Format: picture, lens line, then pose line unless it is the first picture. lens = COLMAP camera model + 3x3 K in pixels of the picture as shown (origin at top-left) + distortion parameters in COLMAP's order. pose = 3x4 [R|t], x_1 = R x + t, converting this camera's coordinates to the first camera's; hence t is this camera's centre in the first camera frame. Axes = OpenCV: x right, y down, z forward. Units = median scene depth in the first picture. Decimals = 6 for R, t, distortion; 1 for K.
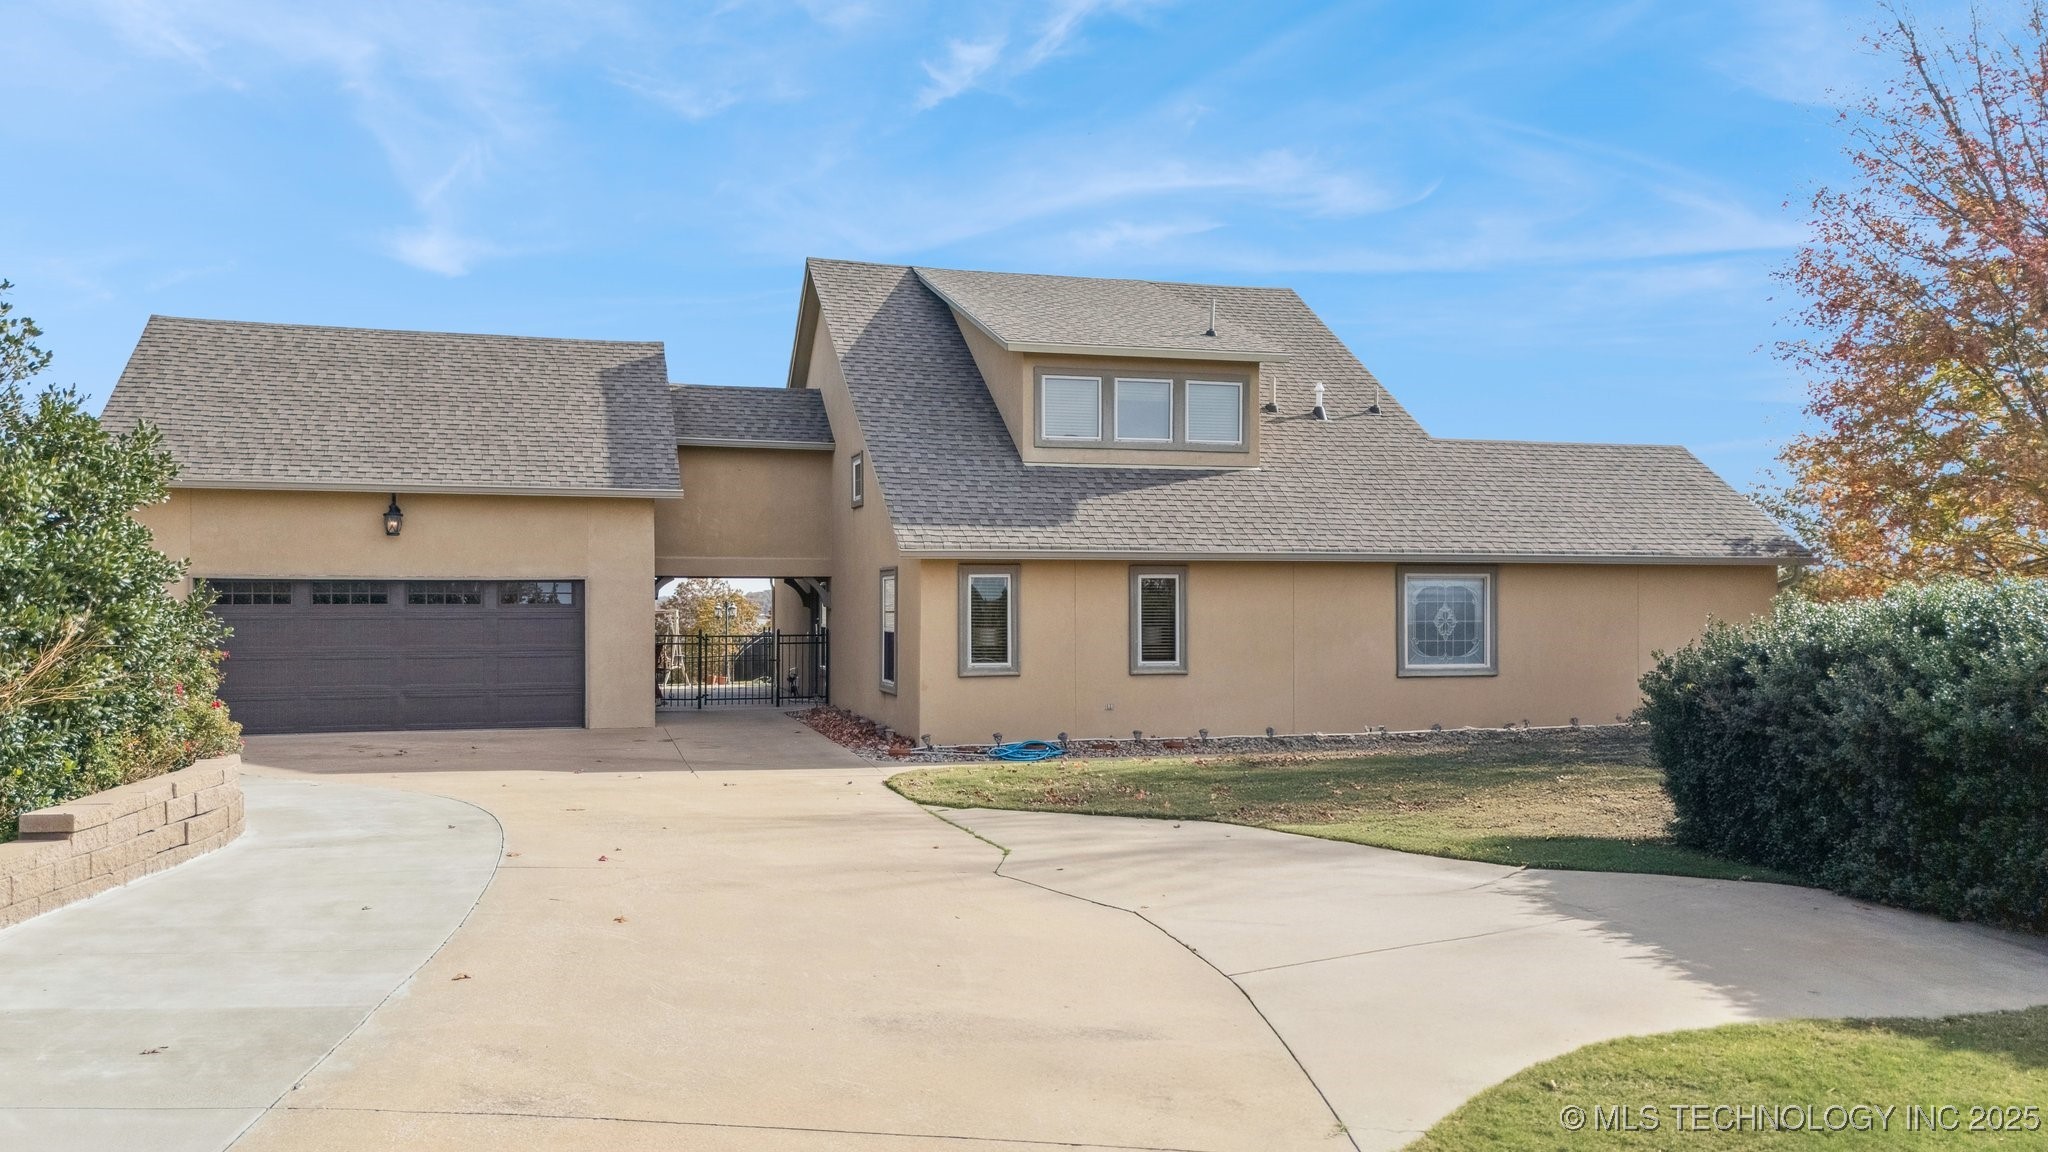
lens RADIAL K [[1591.8, 0, 1024.0], [0, 1591.8, 576.0], [0, 0, 1]] dist [0.082207, -0.006805]
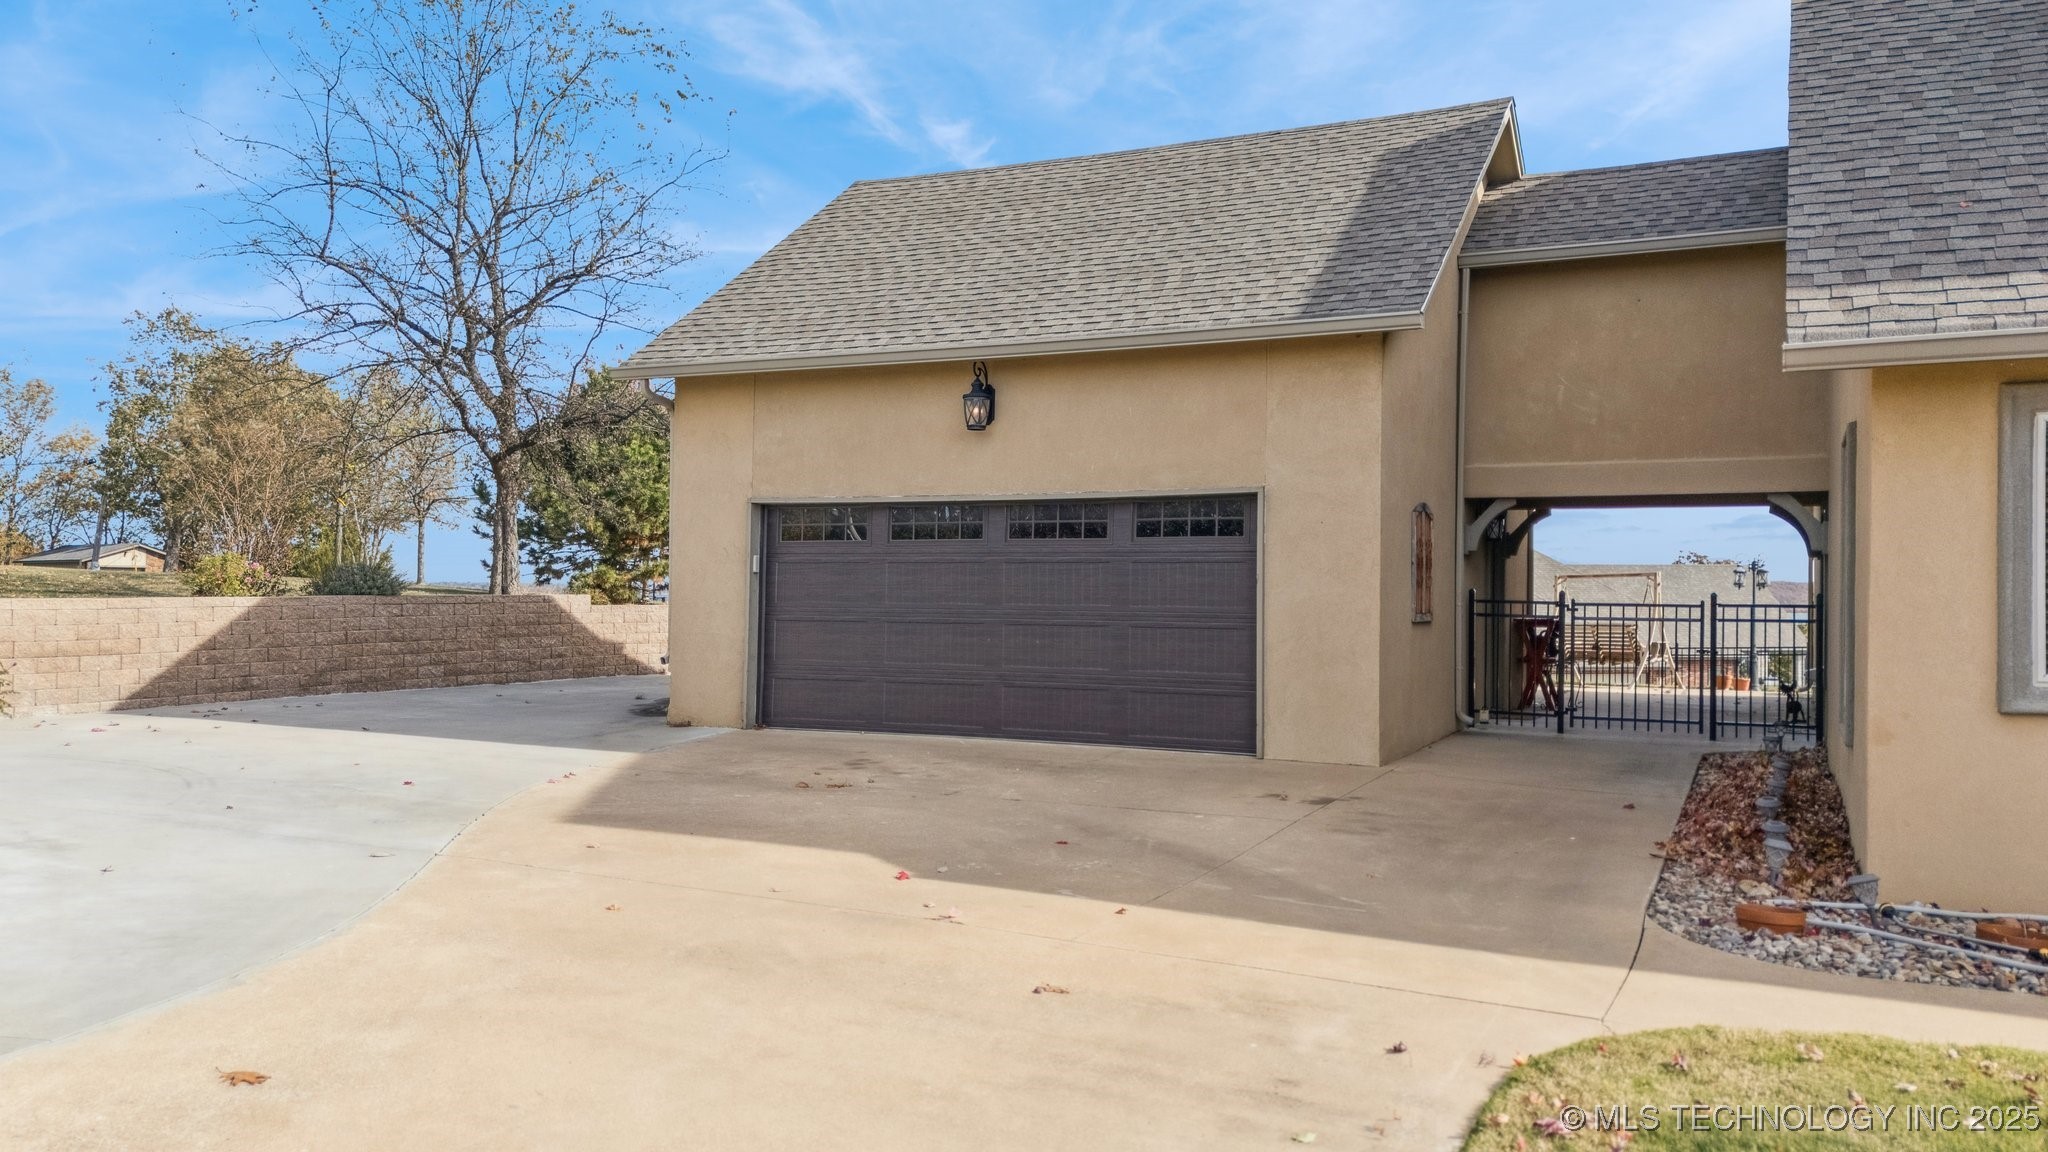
lens RADIAL K [[1591.8, 0, 1024.0], [0, 1591.8, 576.0], [0, 0, 1]] dist [0.082207, -0.006805]
pose [[0.753367, -0.002908, -0.657594, 0.031559], [0.005671, 0.999982, 0.002076, 0.030898], [0.657576, -0.005293, 0.753370, 0.535195]]
